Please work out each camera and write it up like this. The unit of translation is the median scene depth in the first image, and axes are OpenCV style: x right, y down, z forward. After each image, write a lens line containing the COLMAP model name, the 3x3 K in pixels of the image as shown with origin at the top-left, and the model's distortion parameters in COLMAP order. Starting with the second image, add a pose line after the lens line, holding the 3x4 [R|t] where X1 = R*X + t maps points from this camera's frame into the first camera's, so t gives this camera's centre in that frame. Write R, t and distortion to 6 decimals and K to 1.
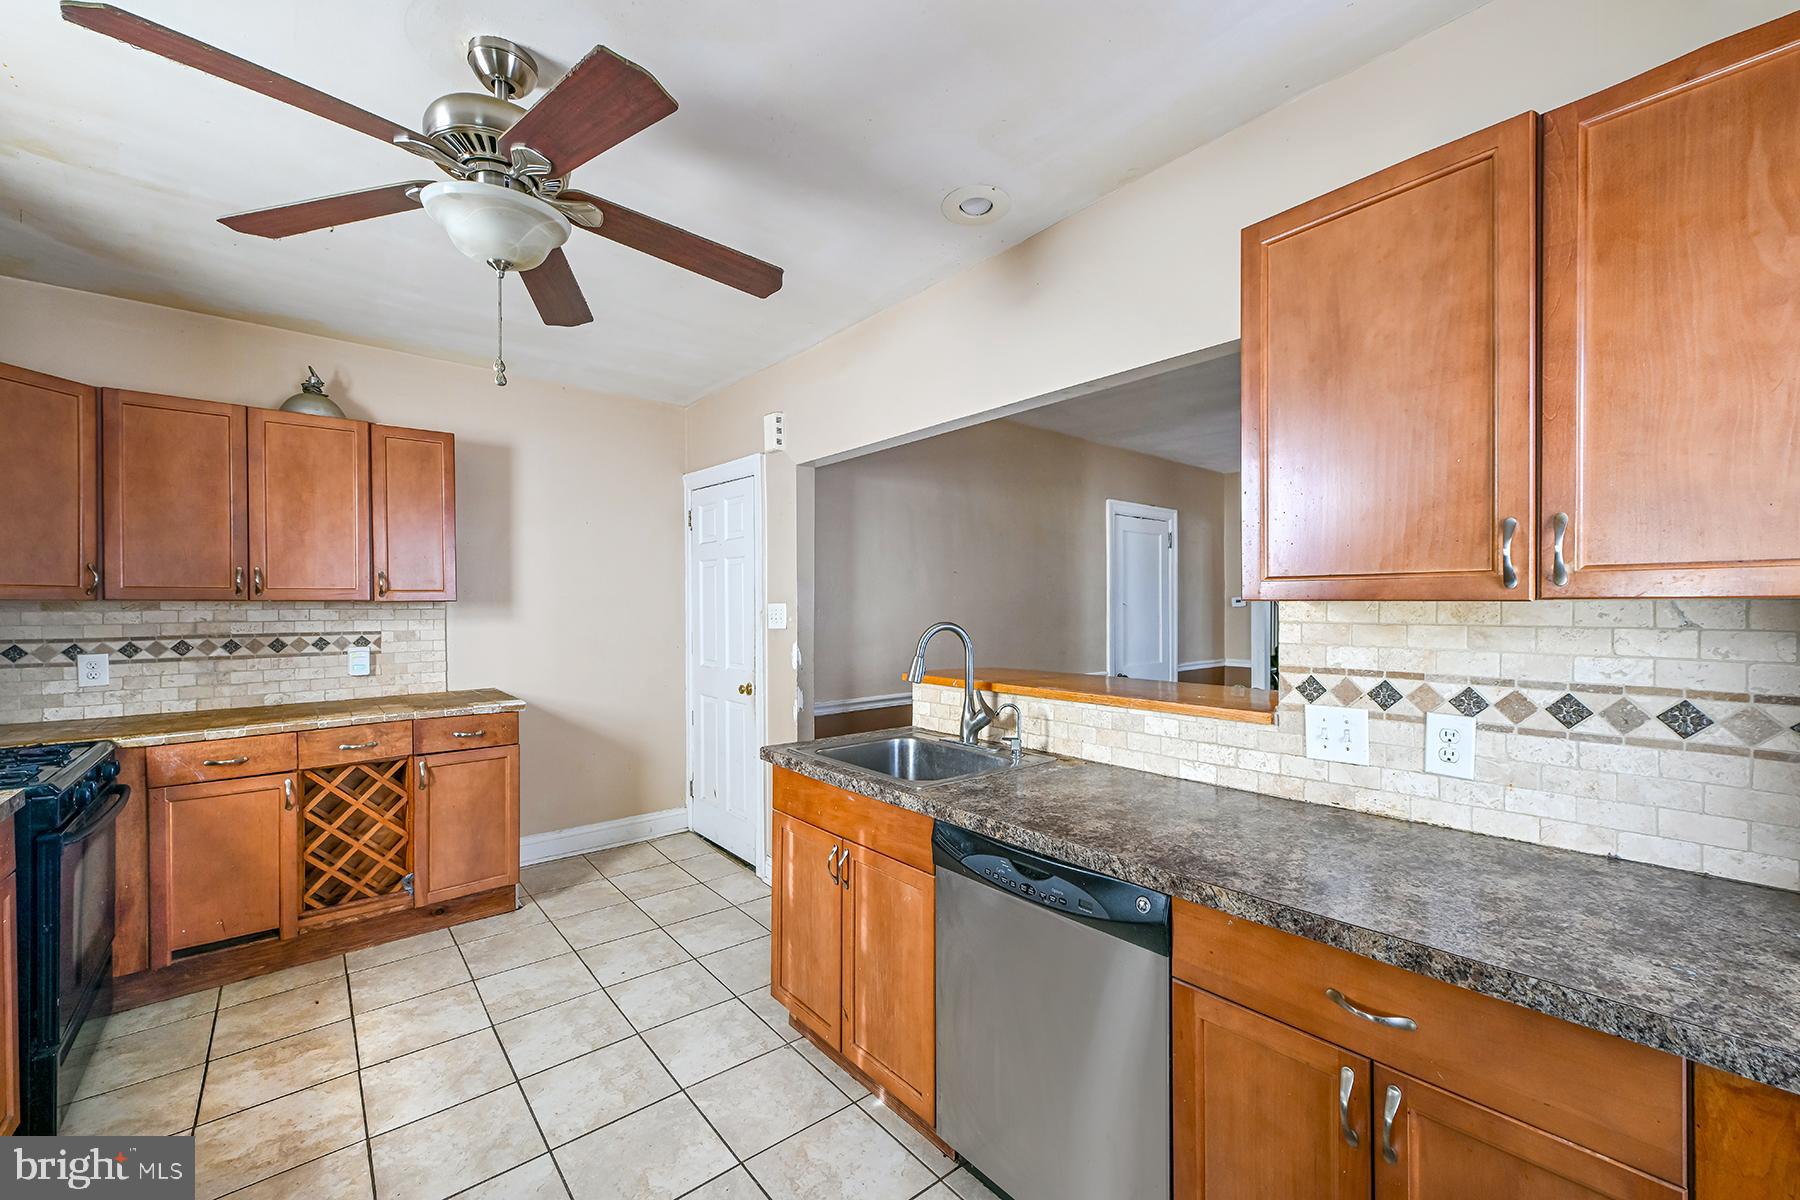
lens RADIAL K [[708.6, 0, 892.1], [0, 708.6, 604.5], [0, 0, 1]] dist [-0.000598, 0.000124]
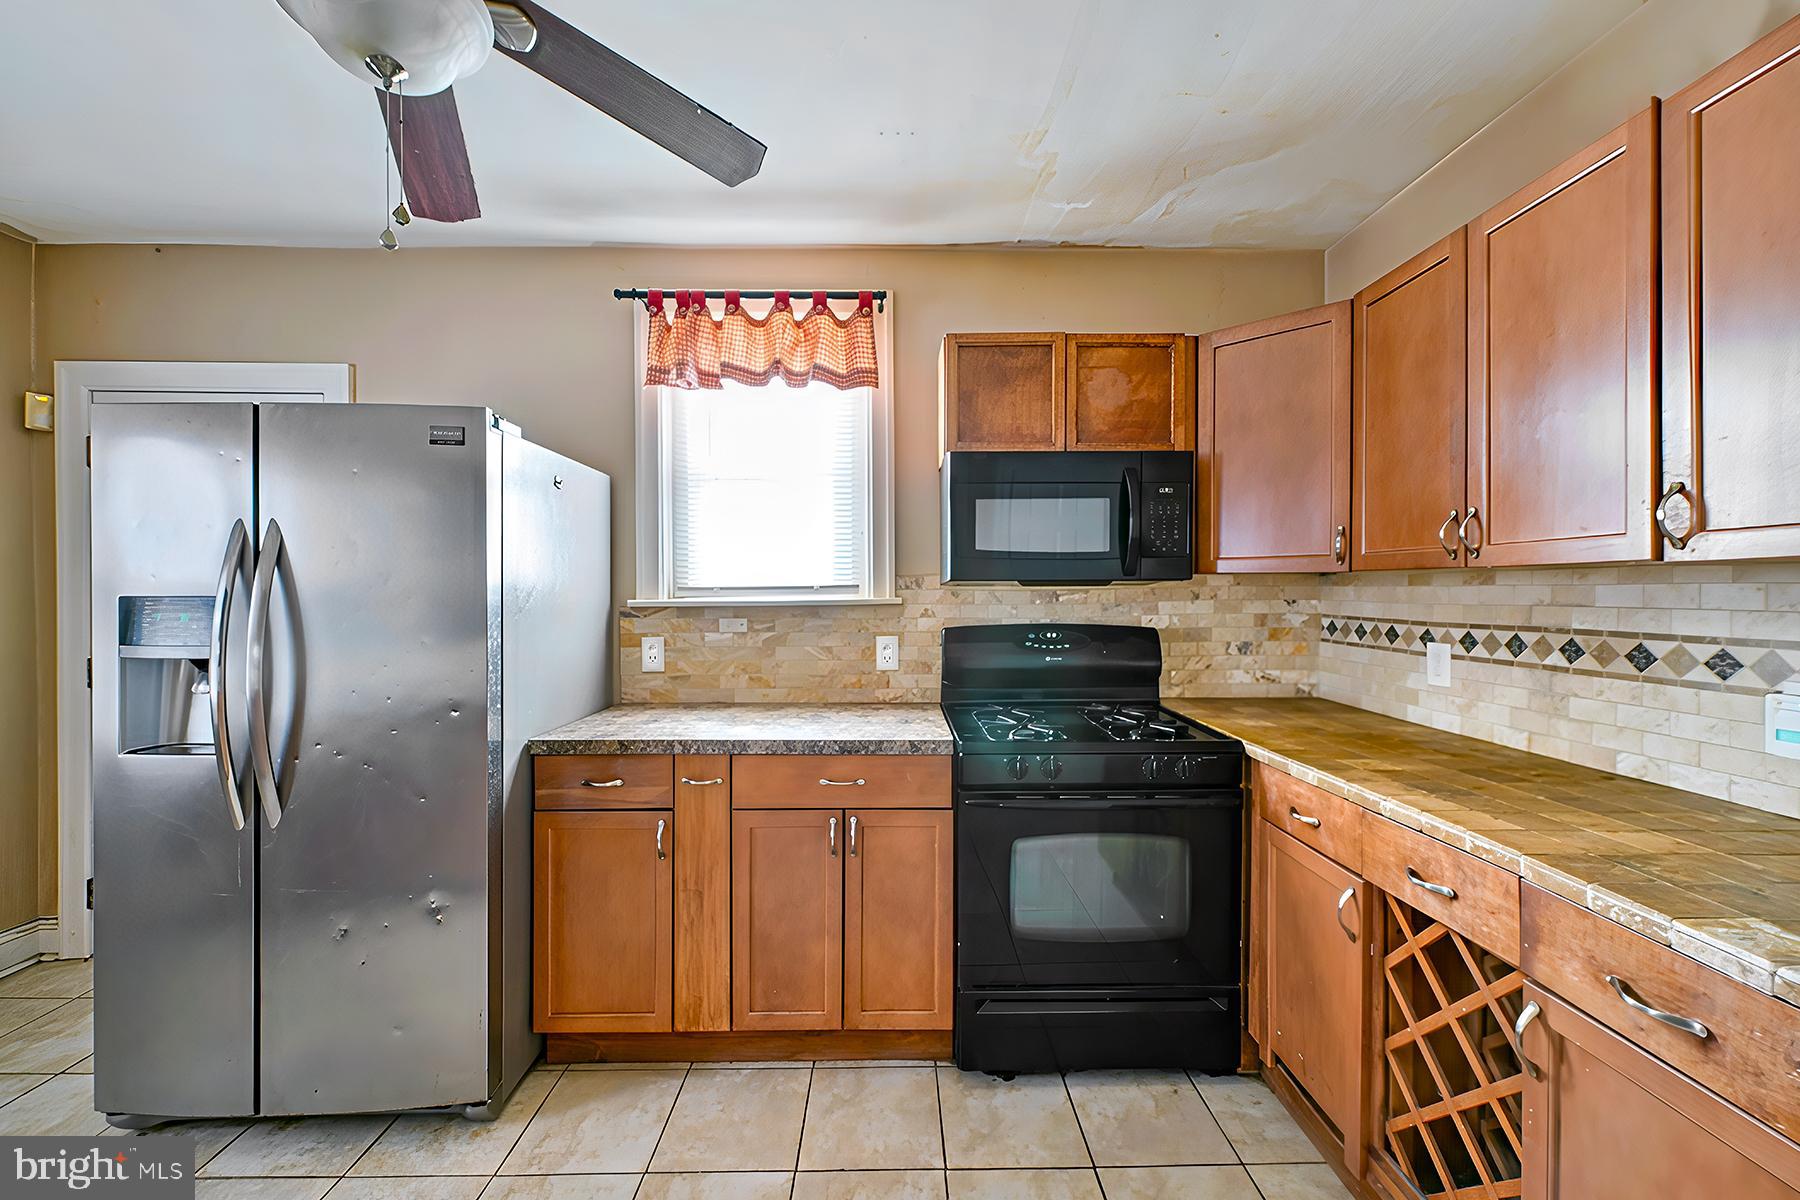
lens RADIAL K [[708.6, 0, 901.5], [0, 708.6, 592.8], [0, 0, 1]] dist [-0.000598, 0.000124]
pose [[-0.637639, 0.008637, -0.770287, -0.176478], [0.001346, 0.999948, 0.010099, 0.007898], [0.770334, 0.005403, -0.637617, 0.968723]]
